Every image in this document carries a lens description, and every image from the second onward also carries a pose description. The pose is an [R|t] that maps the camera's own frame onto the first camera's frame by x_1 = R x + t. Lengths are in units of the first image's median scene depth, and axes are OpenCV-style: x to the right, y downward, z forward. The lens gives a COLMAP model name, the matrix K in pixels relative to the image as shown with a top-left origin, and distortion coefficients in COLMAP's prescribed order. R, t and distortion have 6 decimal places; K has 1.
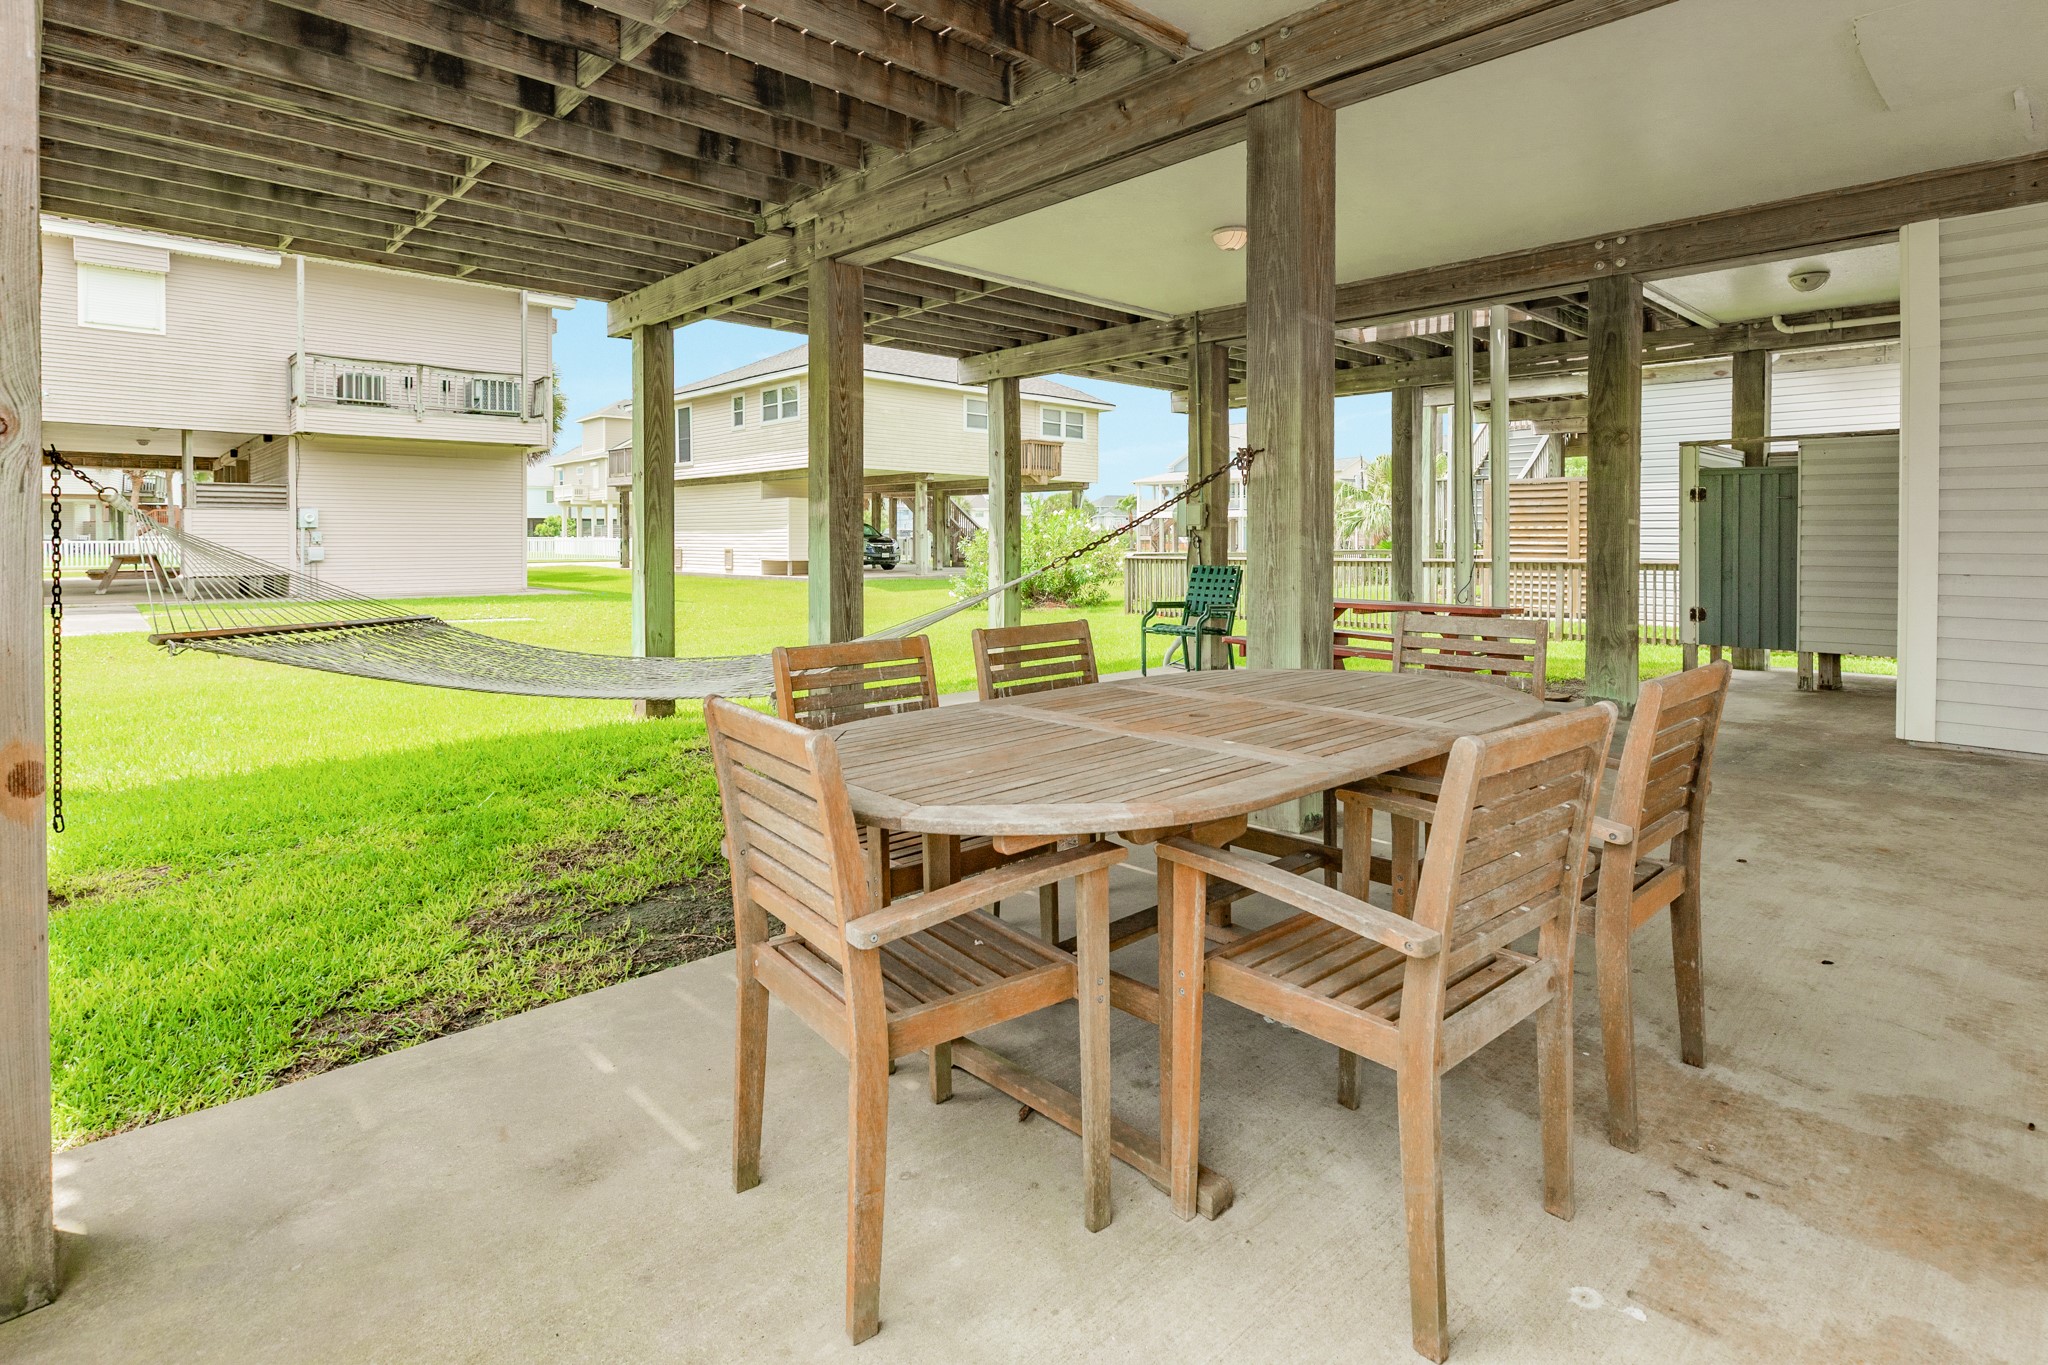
lens RADIAL K [[1049.4, 0, 1035.5], [0, 1049.4, 548.8], [0, 0, 1]] dist [-0.004865, 0.000108]
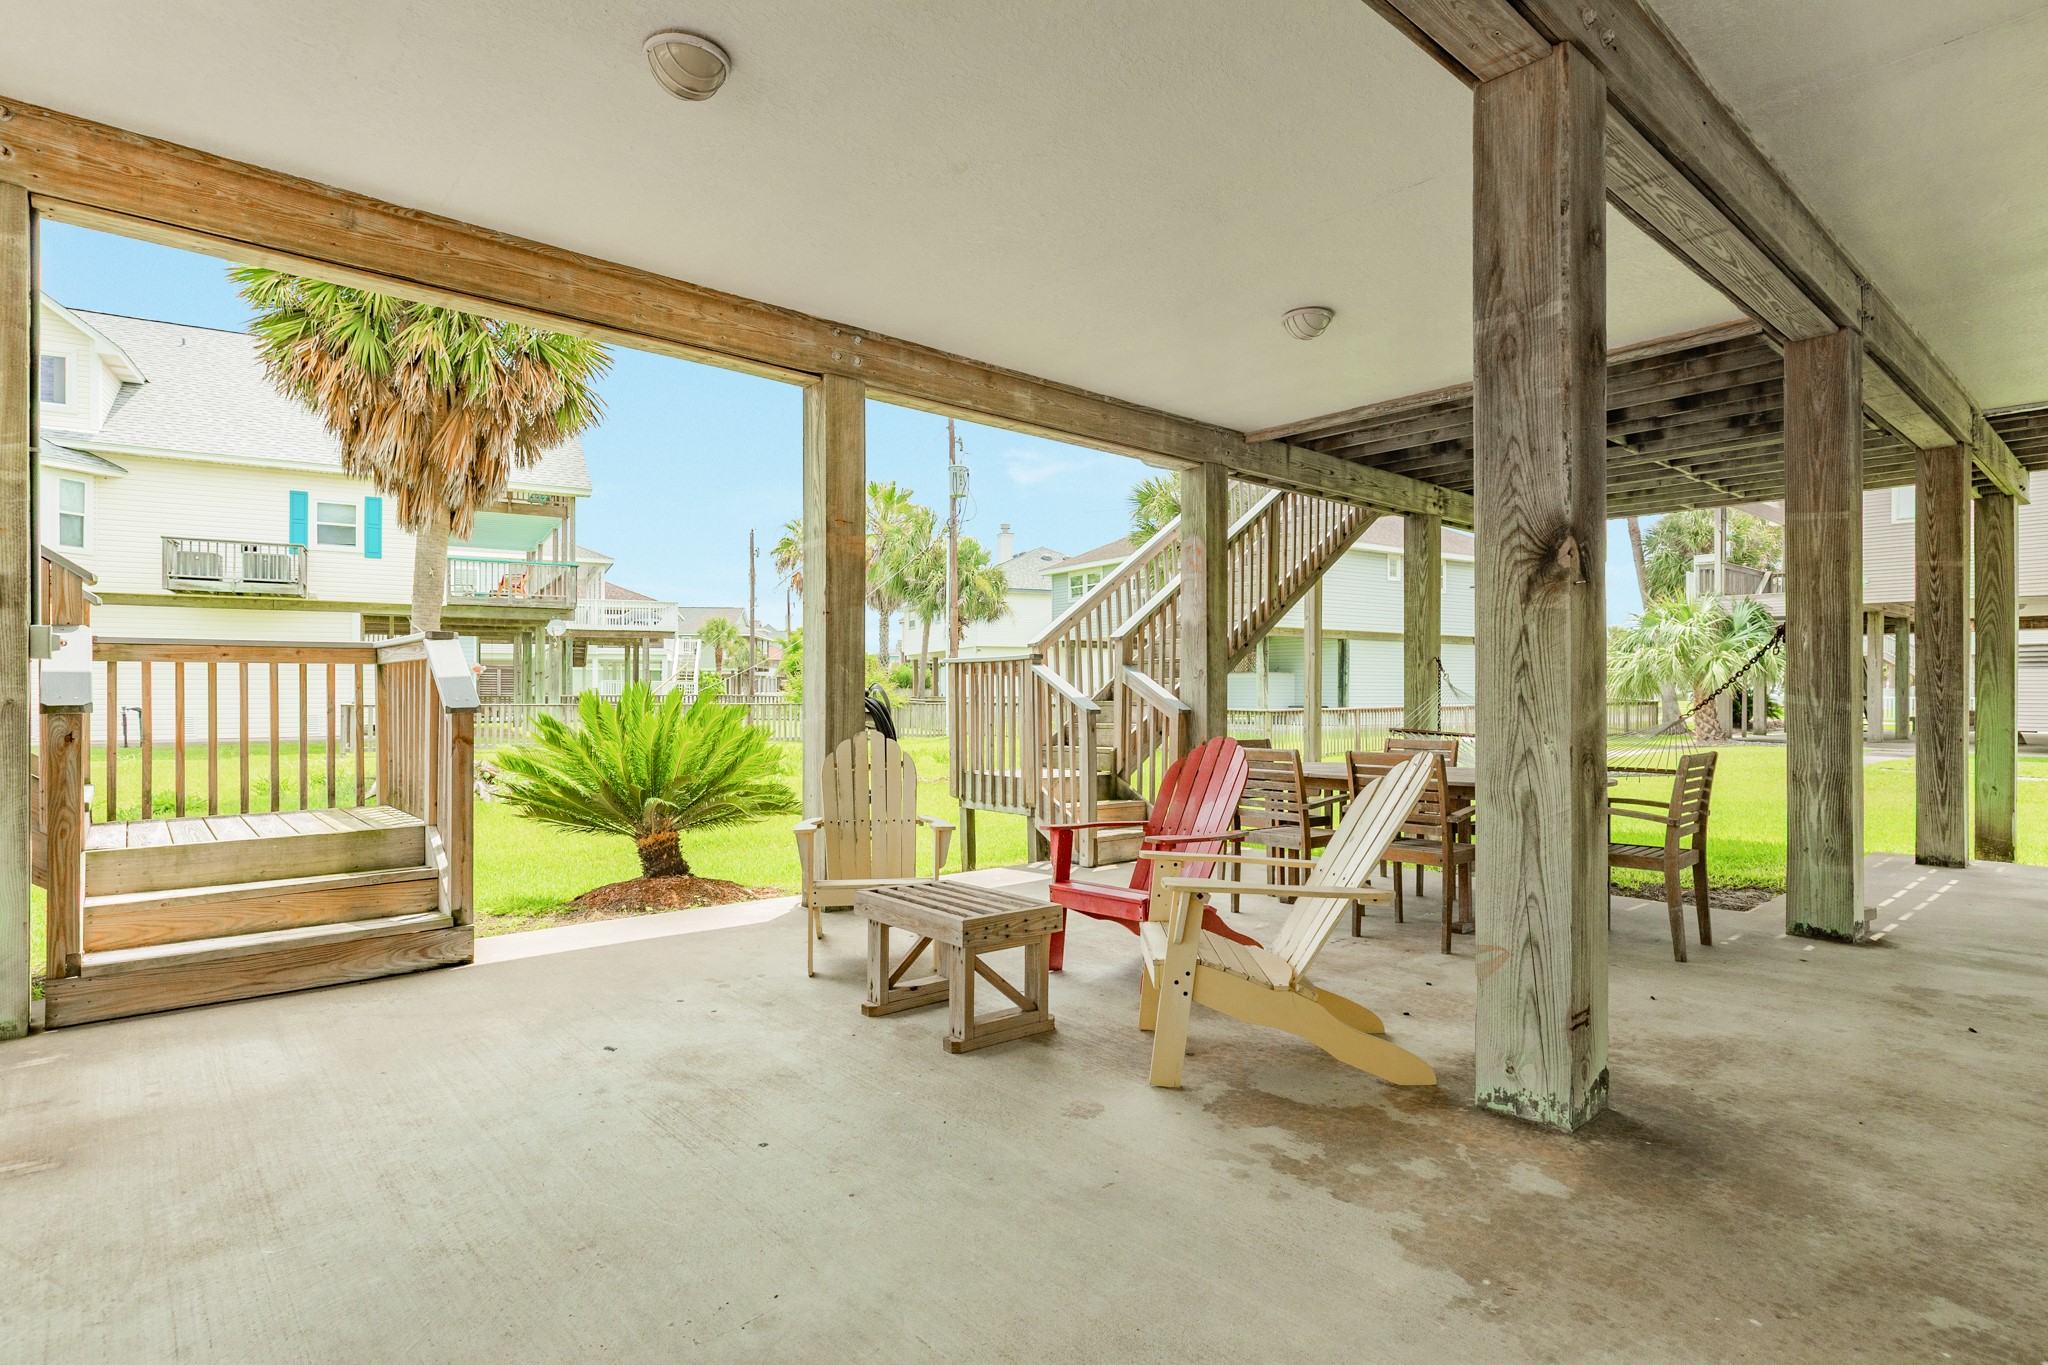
lens RADIAL K [[1061.2, 0, 1019.5], [0, 1061.2, 680.6], [0, 0, 1]] dist [-0.000943, -0.000093]
pose [[-0.043222, -0.010131, -0.999014, 0.452661], [-0.015054, 0.999842, -0.009488, -0.000800], [0.998952, 0.014629, -0.043368, 0.041814]]
